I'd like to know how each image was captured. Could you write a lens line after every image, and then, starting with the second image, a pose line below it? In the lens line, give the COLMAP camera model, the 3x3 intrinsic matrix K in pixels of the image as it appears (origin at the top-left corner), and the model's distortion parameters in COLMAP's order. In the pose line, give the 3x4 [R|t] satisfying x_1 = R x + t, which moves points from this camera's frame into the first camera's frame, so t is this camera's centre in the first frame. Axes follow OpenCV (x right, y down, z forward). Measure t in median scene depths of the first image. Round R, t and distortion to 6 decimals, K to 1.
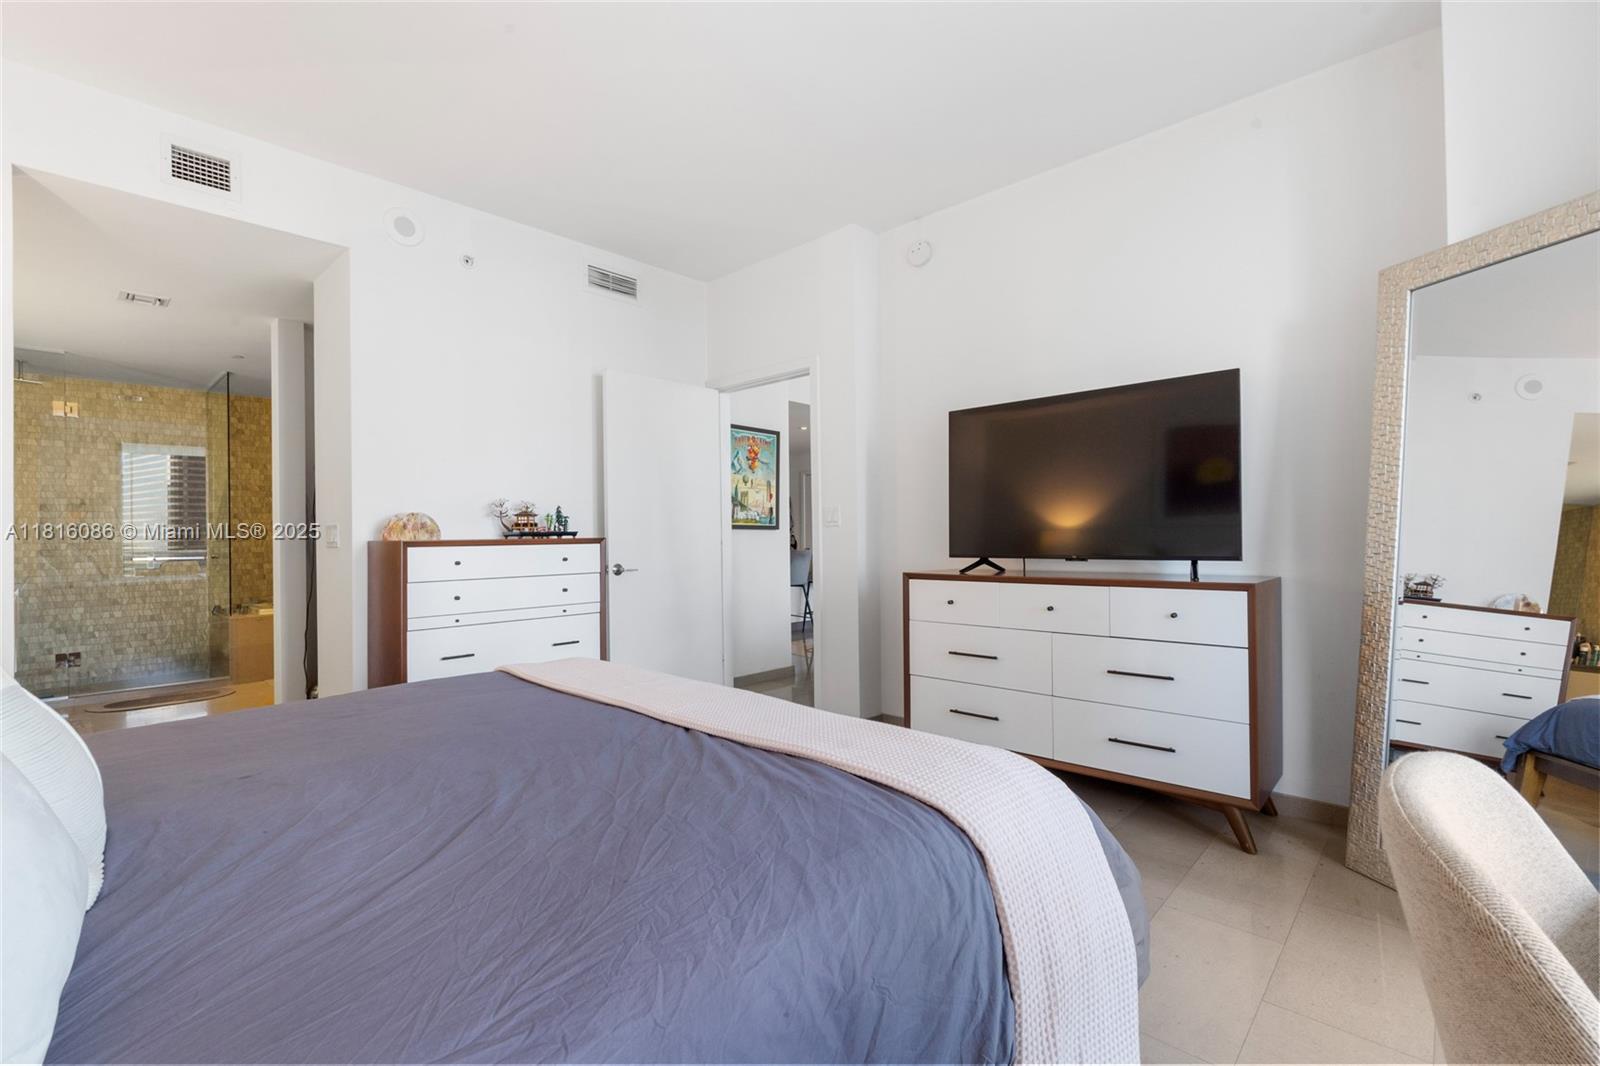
lens RADIAL K [[706.5, 0, 805.8], [0, 706.5, 531.0], [0, 0, 1]] dist [-0.000297, 0.000686]
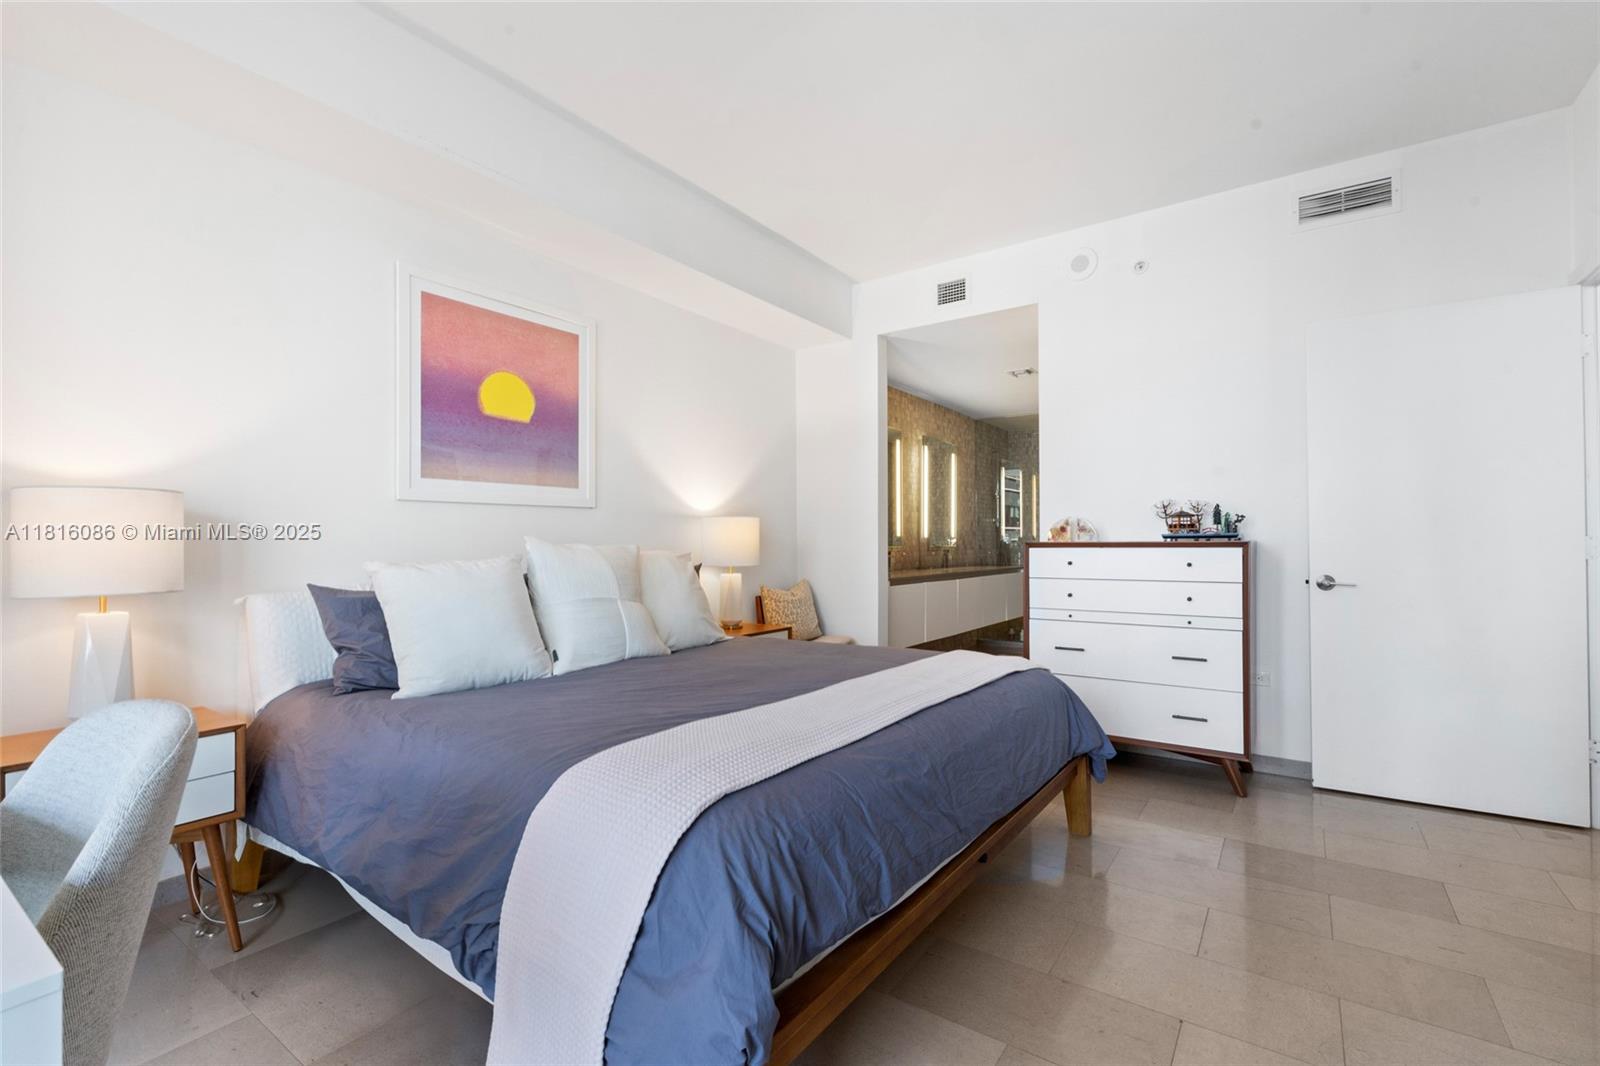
lens RADIAL K [[706.5, 0, 805.8], [0, 706.5, 531.0], [0, 0, 1]] dist [-0.000297, 0.000686]
pose [[0.134480, 0.001935, -0.990914, 0.470161], [0.011684, 0.999925, 0.003538, -0.011654], [0.990847, -0.012054, 0.134447, 0.388494]]
